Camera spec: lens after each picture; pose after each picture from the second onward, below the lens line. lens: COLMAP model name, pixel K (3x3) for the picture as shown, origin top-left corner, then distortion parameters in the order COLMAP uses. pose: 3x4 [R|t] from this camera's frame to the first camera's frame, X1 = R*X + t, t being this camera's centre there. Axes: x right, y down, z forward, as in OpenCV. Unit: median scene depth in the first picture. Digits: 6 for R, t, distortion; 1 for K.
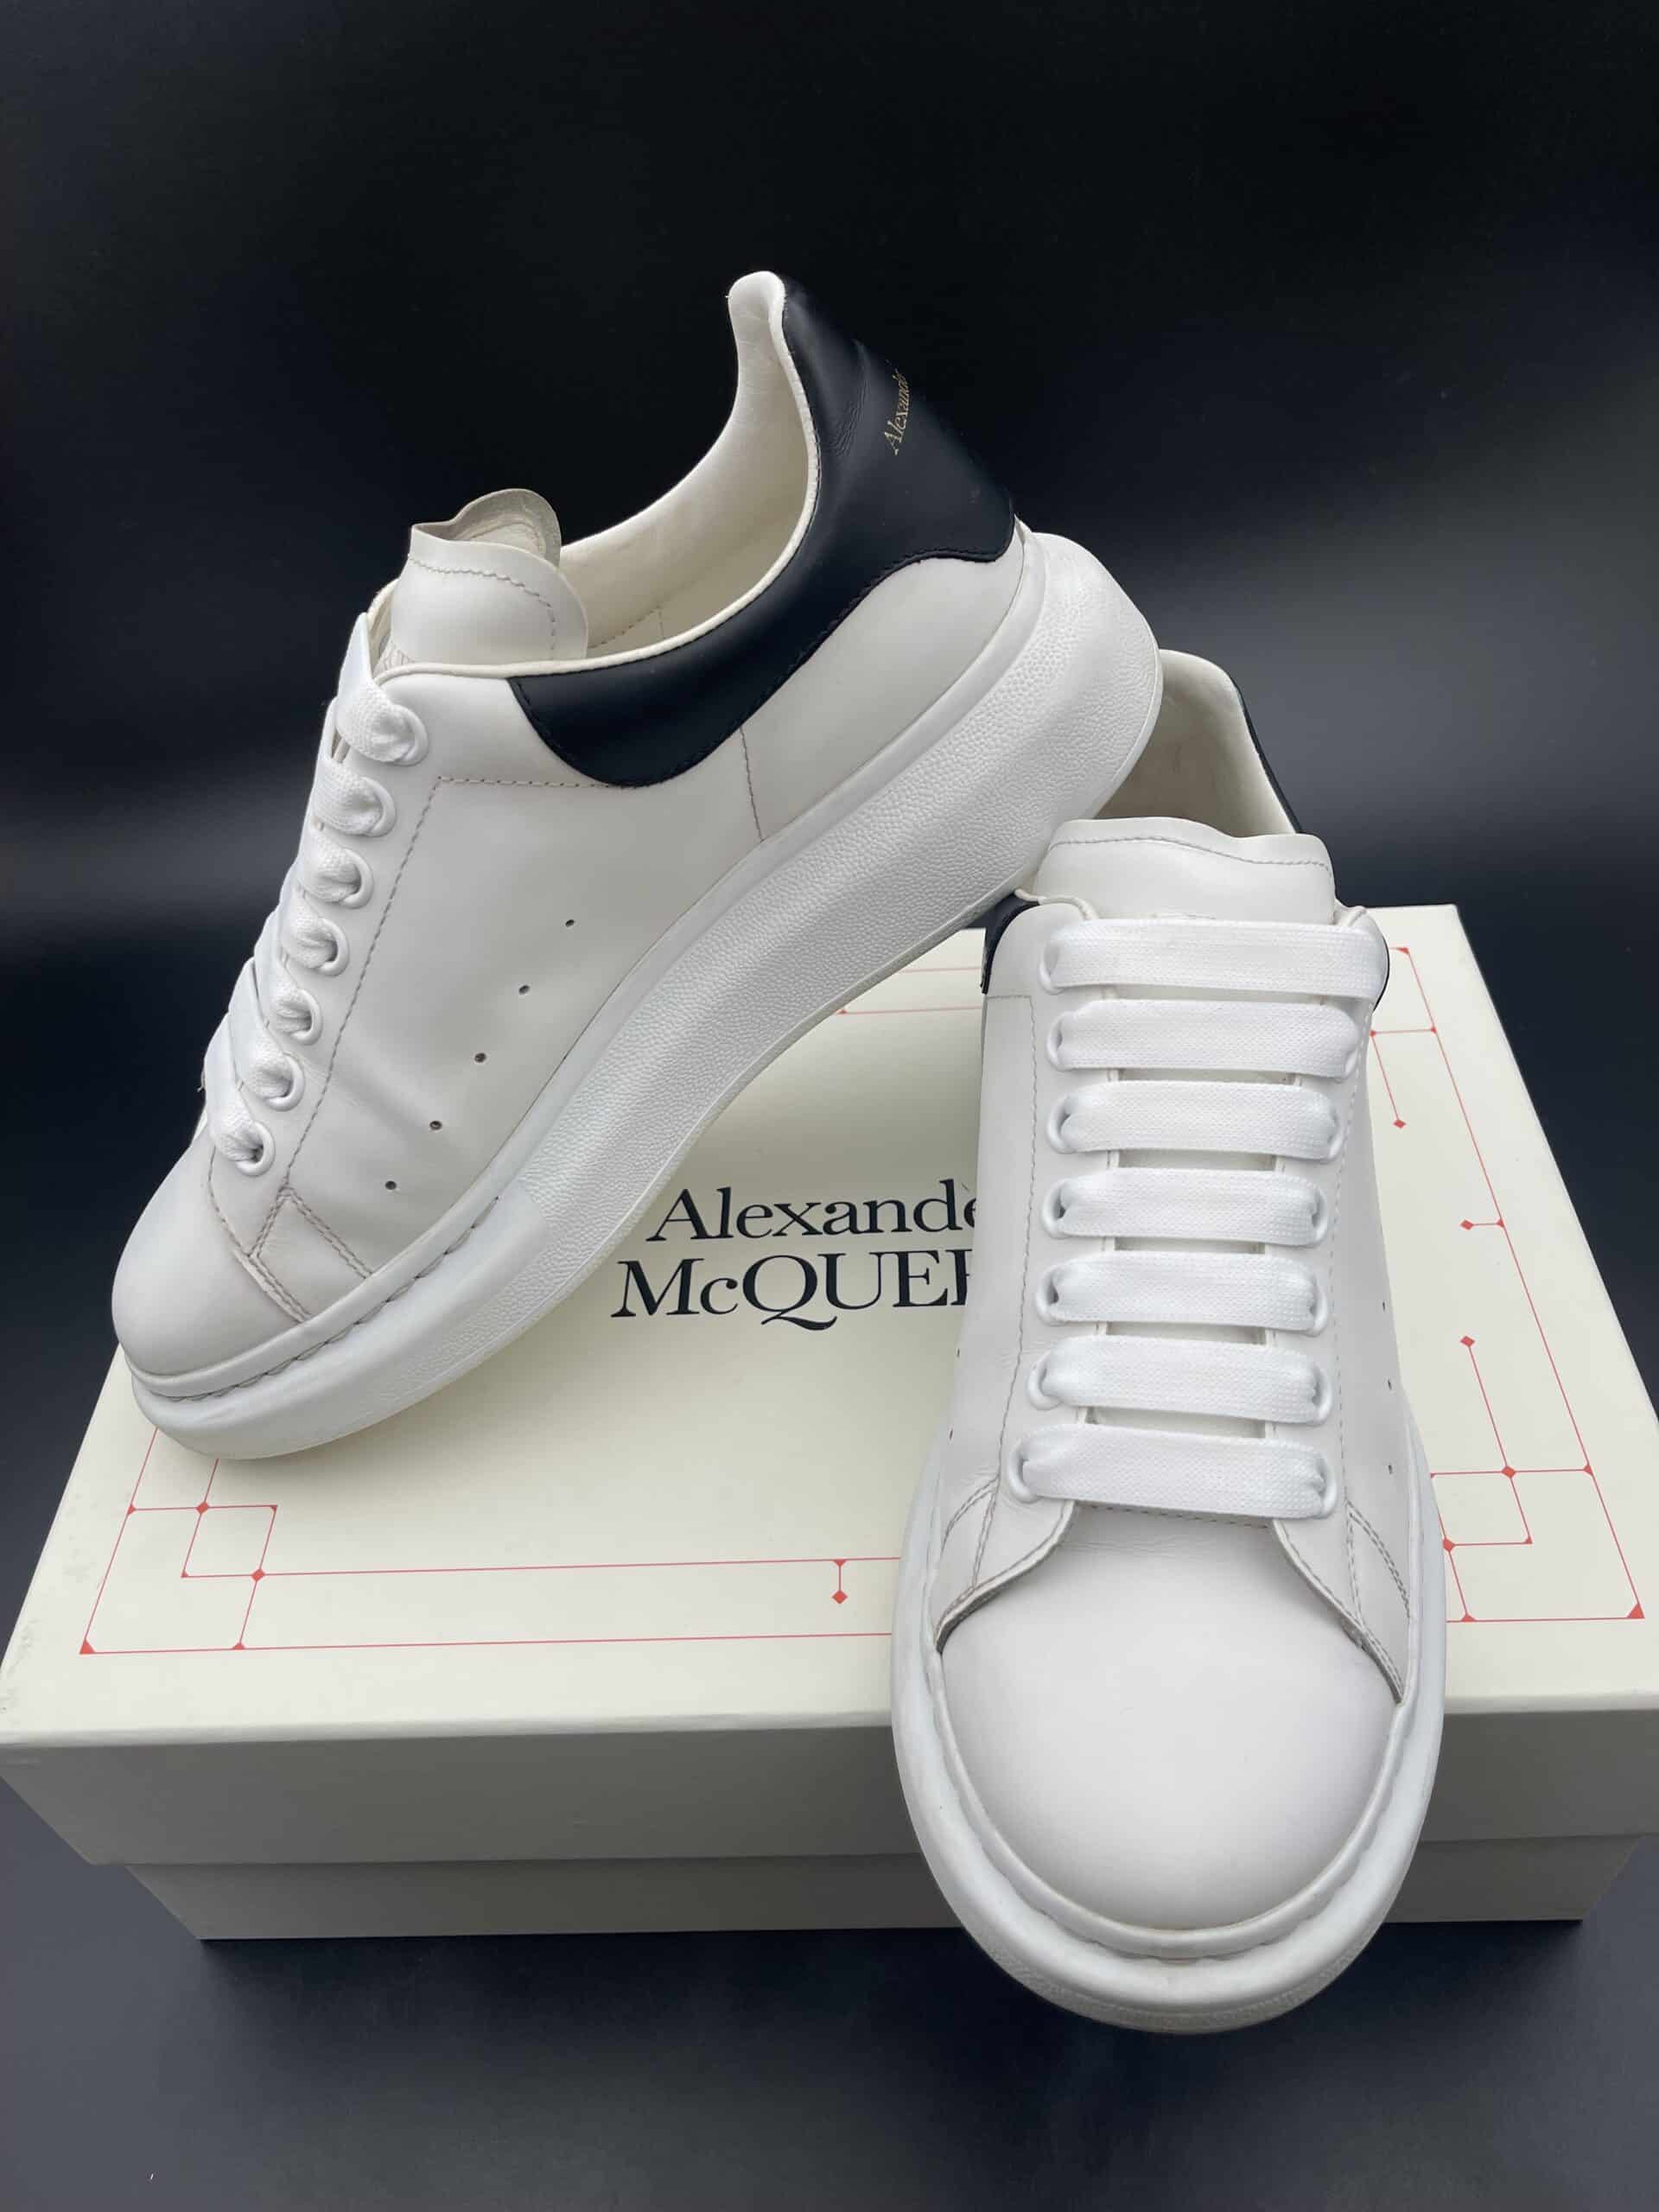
lens RADIAL K [[1663.1, 0, 829.5], [0, 1663.1, 1106.0], [0, 0, 1]] dist [0.014302, -0.001595]
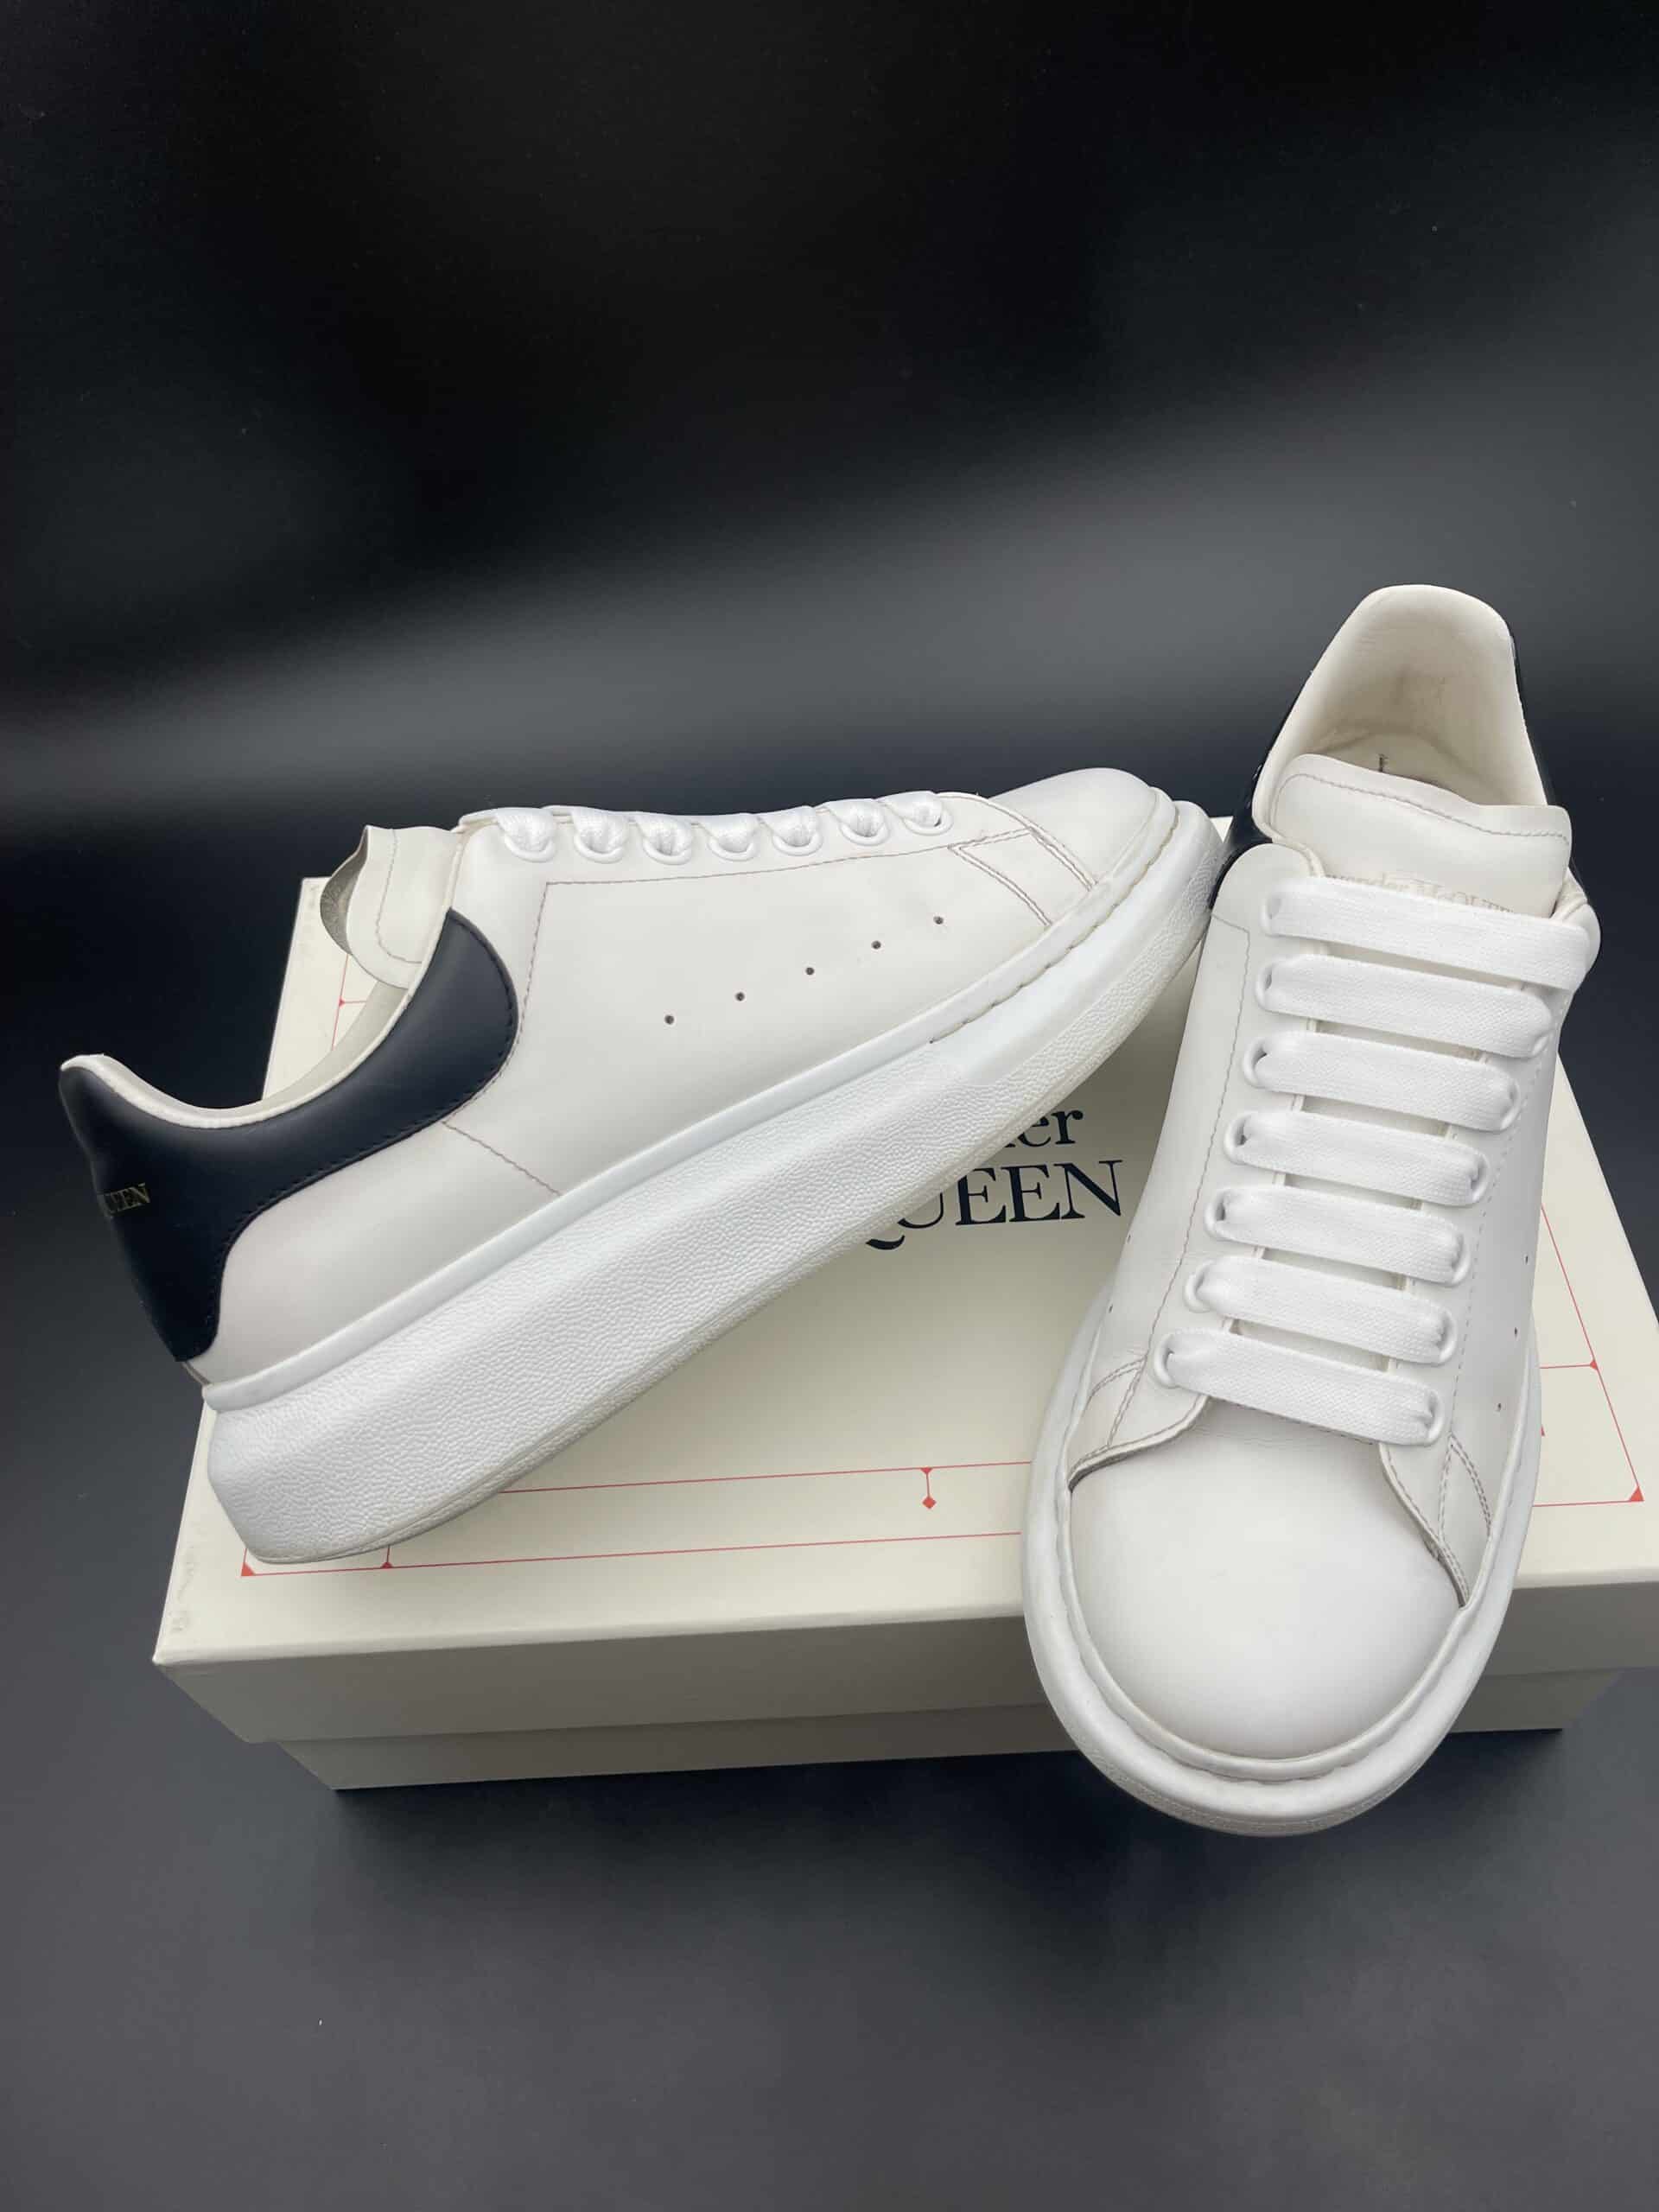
lens RADIAL K [[1663.1, 0, 829.5], [0, 1663.1, 1106.0], [0, 0, 1]] dist [0.014302, -0.001595]
pose [[0.982195, 0.154274, -0.107200, -0.017165], [-0.134776, 0.976186, 0.169991, -0.115745], [0.130872, -0.152517, 0.979597, -0.130839]]
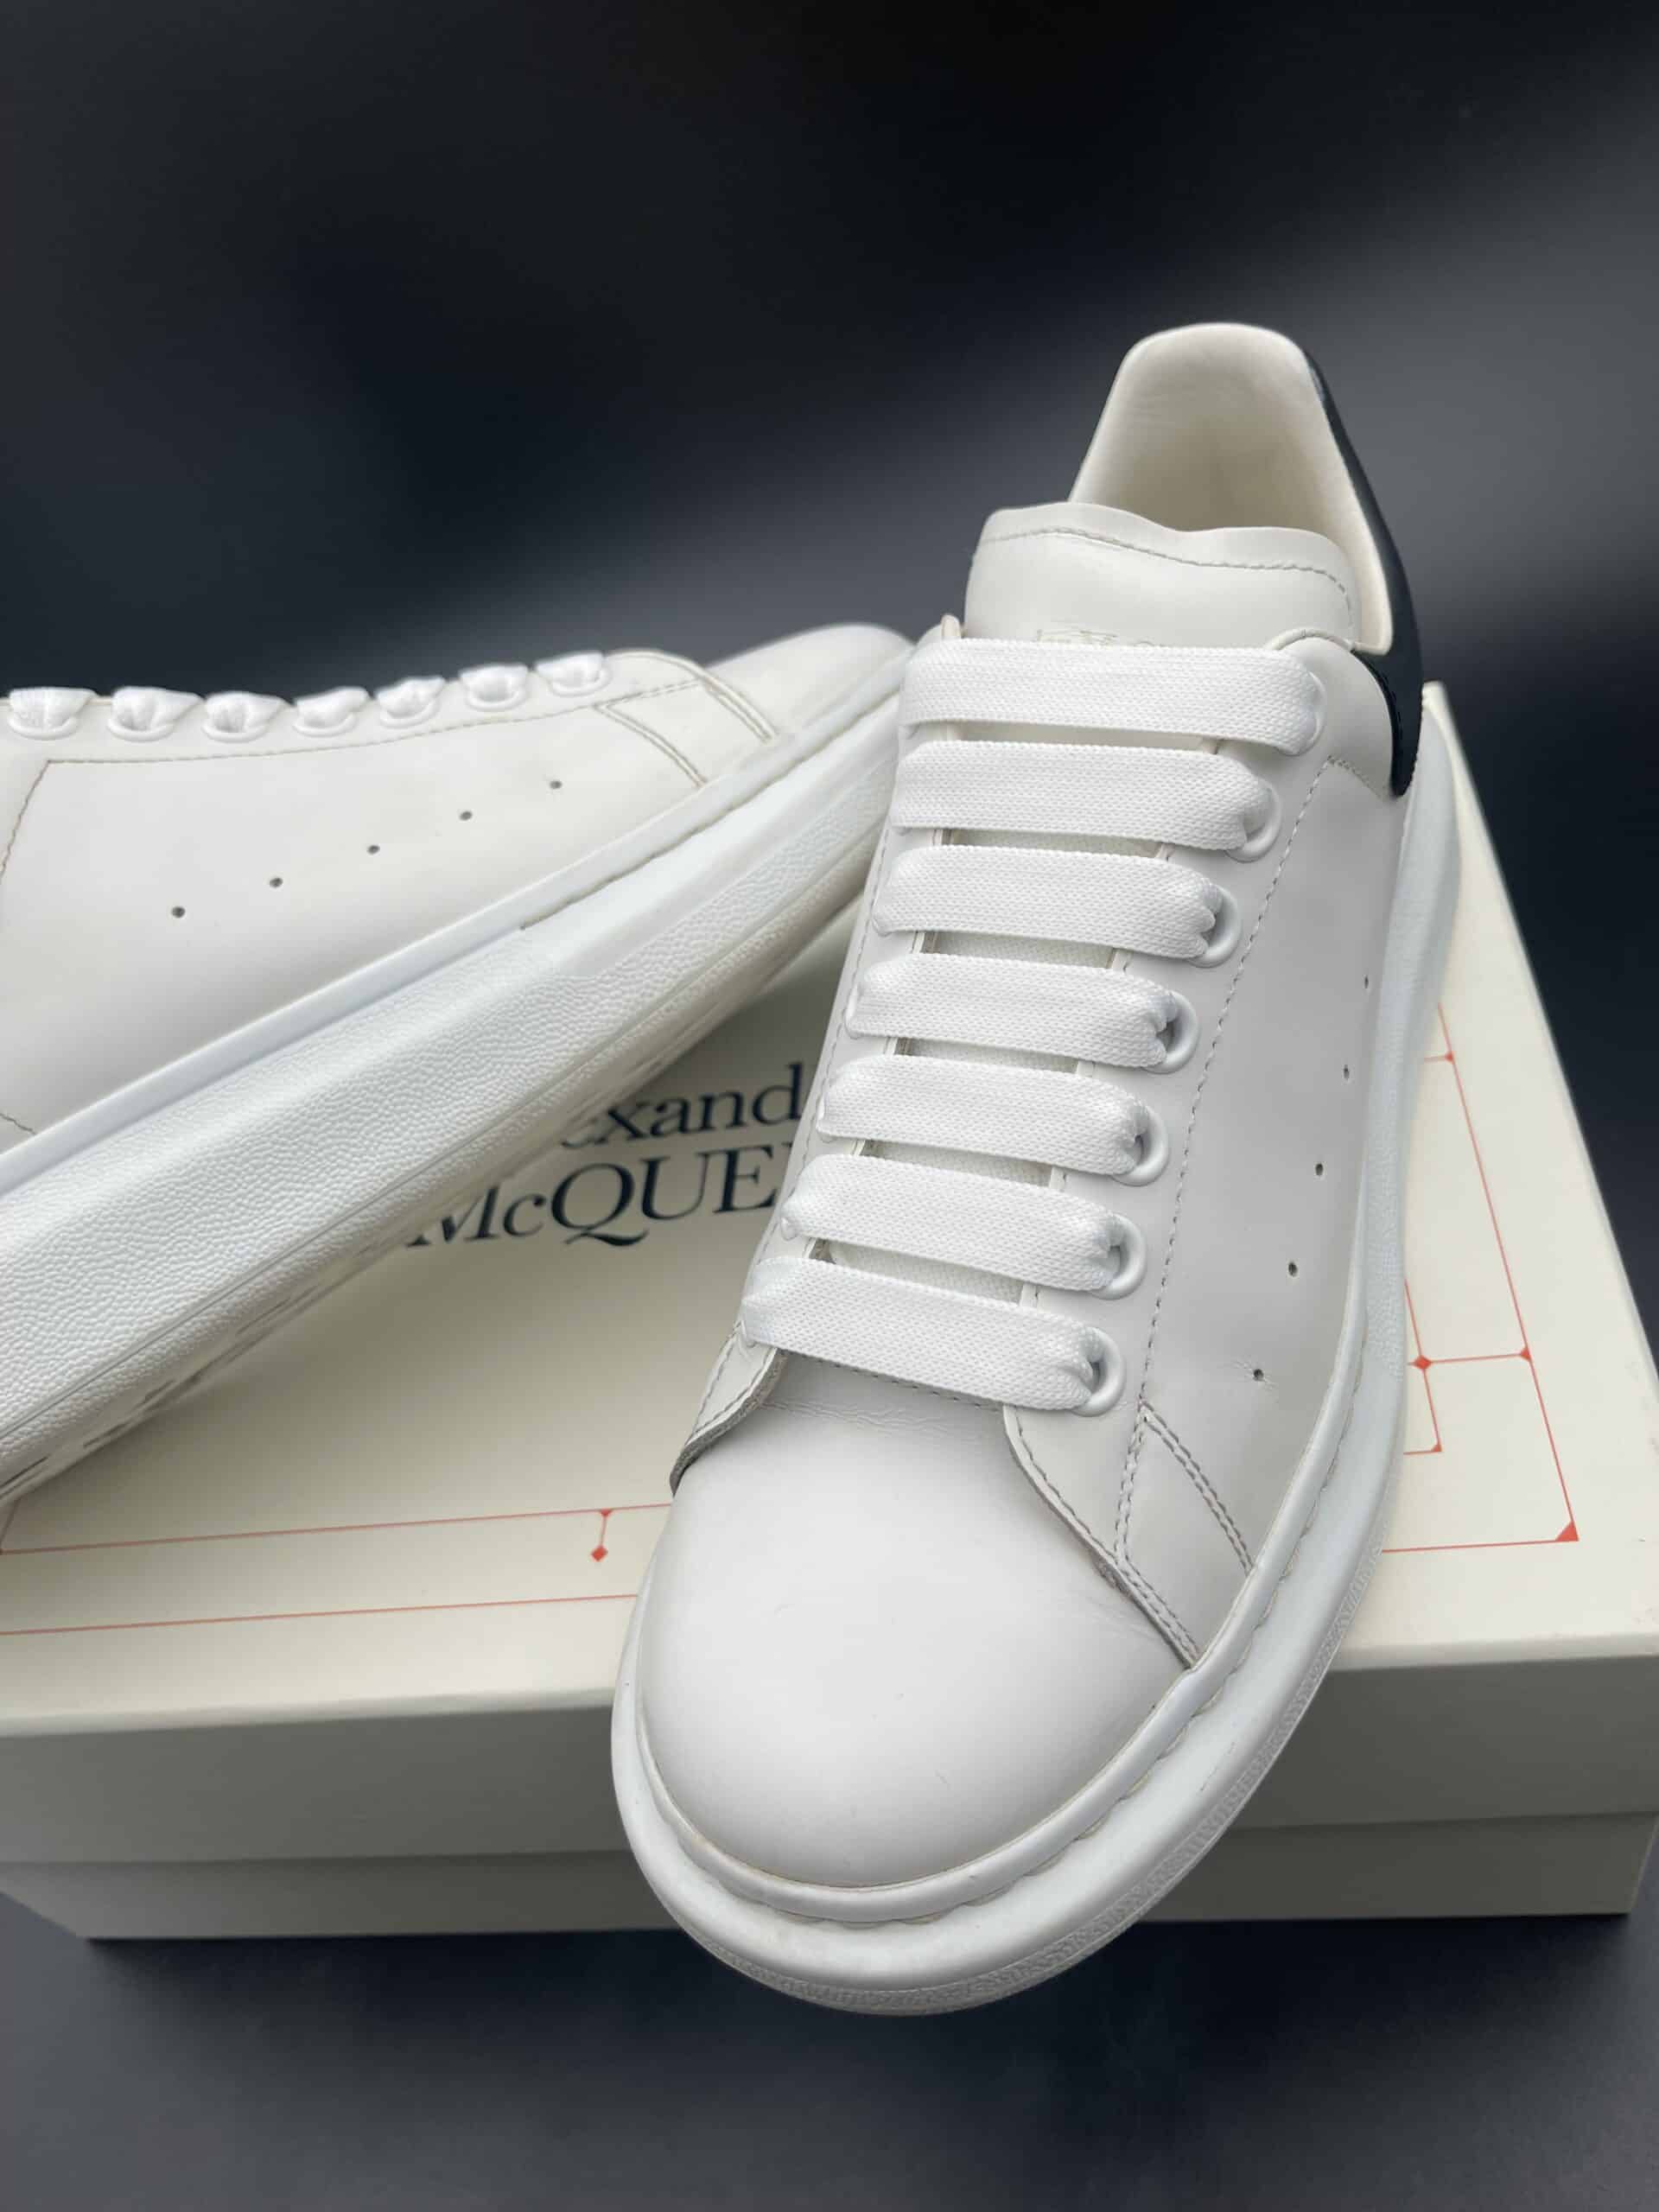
lens RADIAL K [[1693.3, 0, 875.6], [0, 1693.3, 1119.3], [0, 0, 1]] dist [-0.002560, -0.006129]
pose [[0.947851, 0.091348, -0.305341, 0.417100], [-0.069159, 0.994169, 0.082735, 0.052387], [0.311119, -0.057304, 0.948642, 0.232128]]
